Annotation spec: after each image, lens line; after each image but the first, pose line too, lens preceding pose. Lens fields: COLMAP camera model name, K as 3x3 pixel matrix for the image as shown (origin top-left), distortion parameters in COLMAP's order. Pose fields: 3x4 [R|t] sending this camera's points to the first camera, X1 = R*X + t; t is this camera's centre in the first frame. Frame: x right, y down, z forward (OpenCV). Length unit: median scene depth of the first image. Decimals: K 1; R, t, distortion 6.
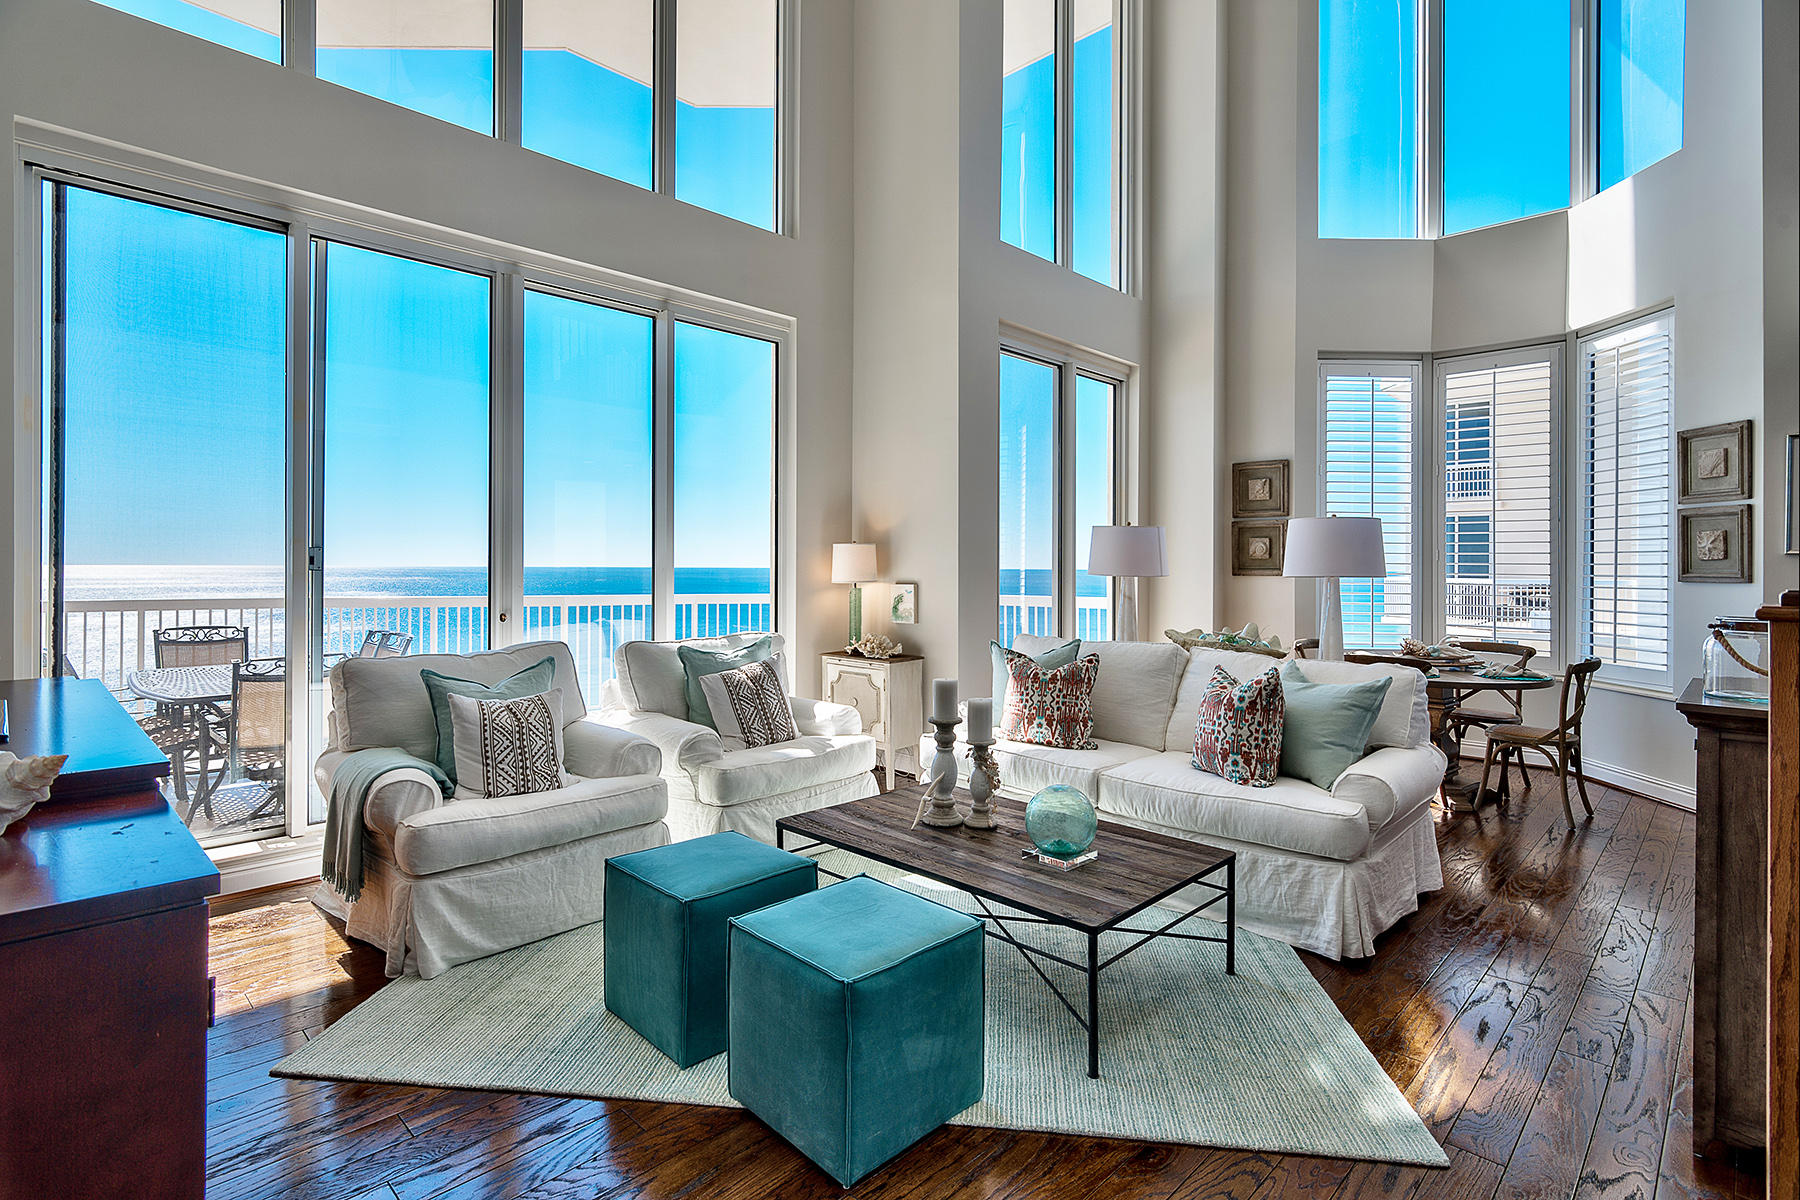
lens RADIAL K [[874.4, 0, 917.4], [0, 874.4, 594.2], [0, 0, 1]] dist [0.003790, -0.000243]
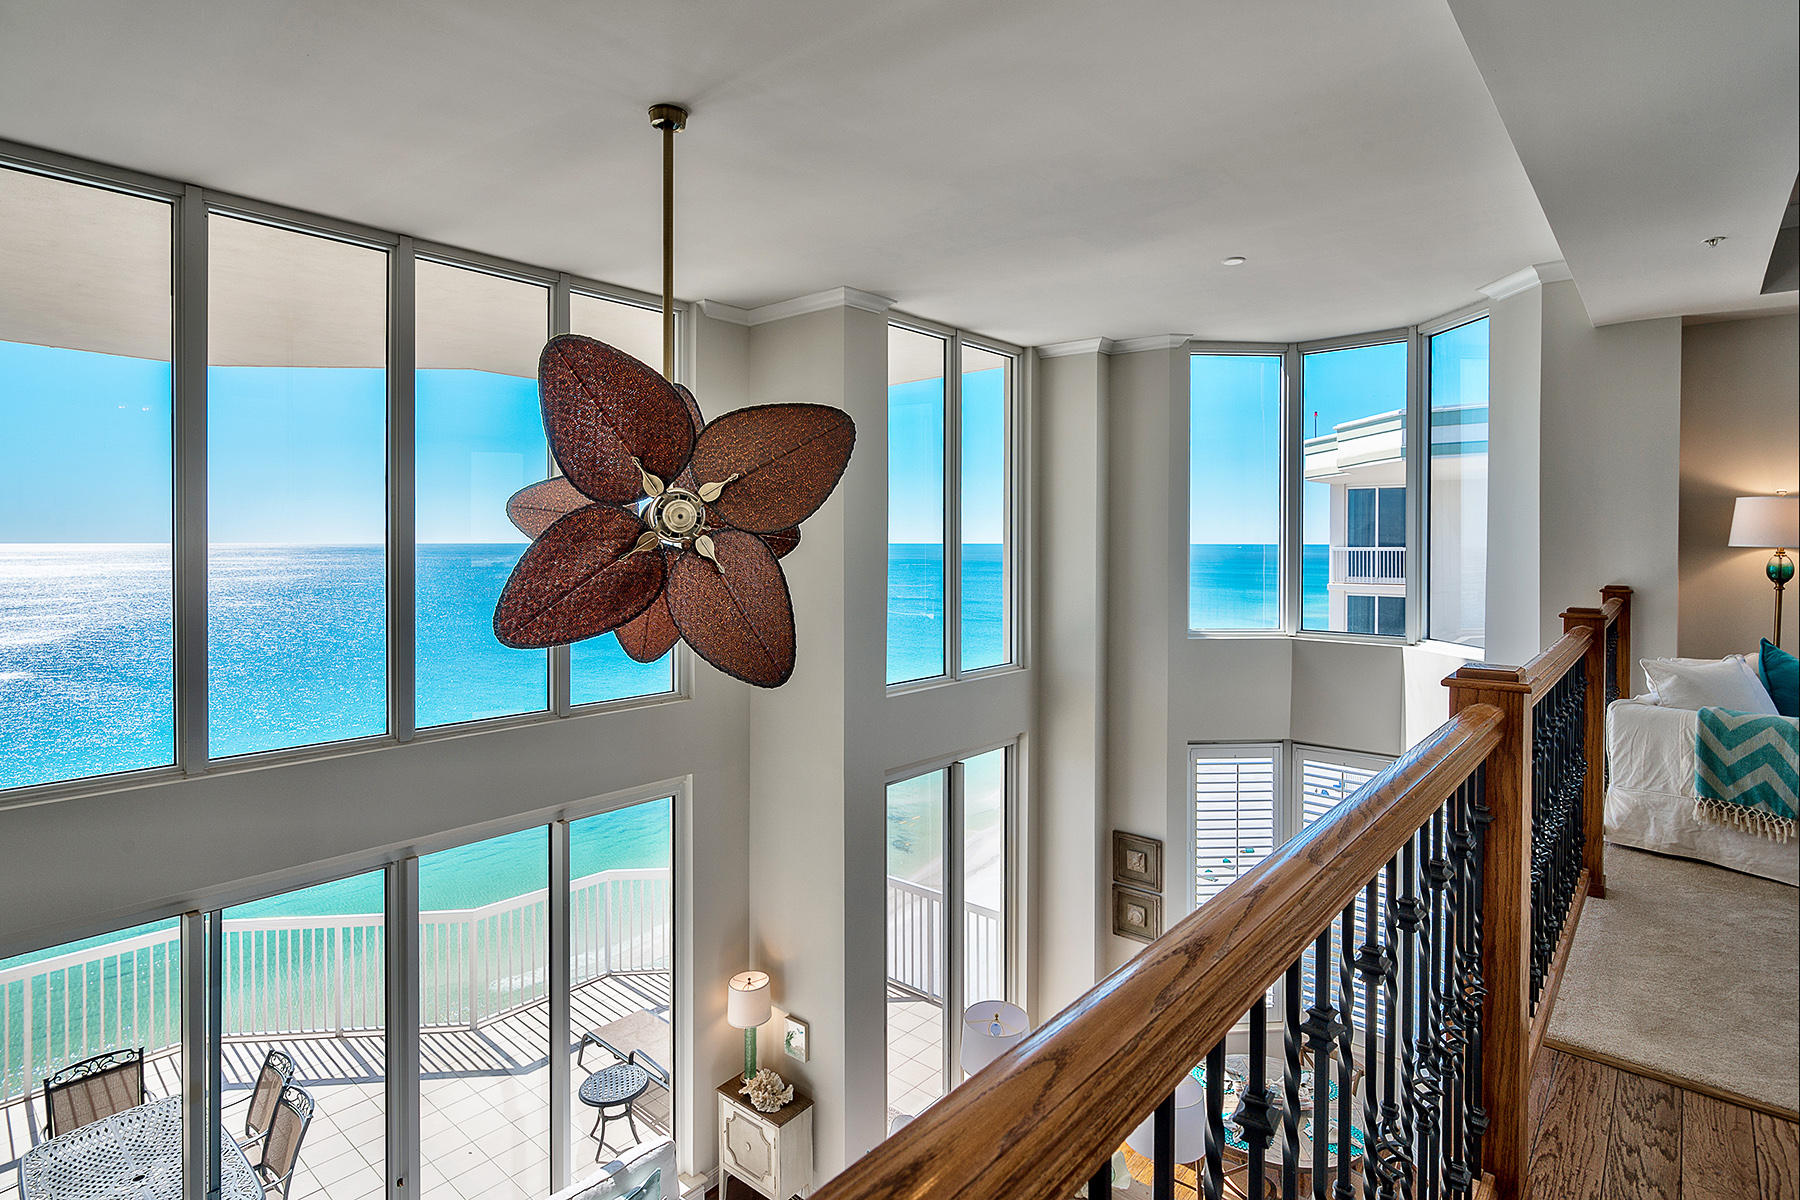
lens RADIAL K [[874.4, 0, 919.3], [0, 874.4, 556.8], [0, 0, 1]] dist [0.003790, -0.000243]
pose [[0.998096, 0.001456, 0.061659, 0.062178], [-0.001373, 0.999998, -0.001395, -0.528093], [-0.061661, 0.001308, 0.998096, -0.061648]]
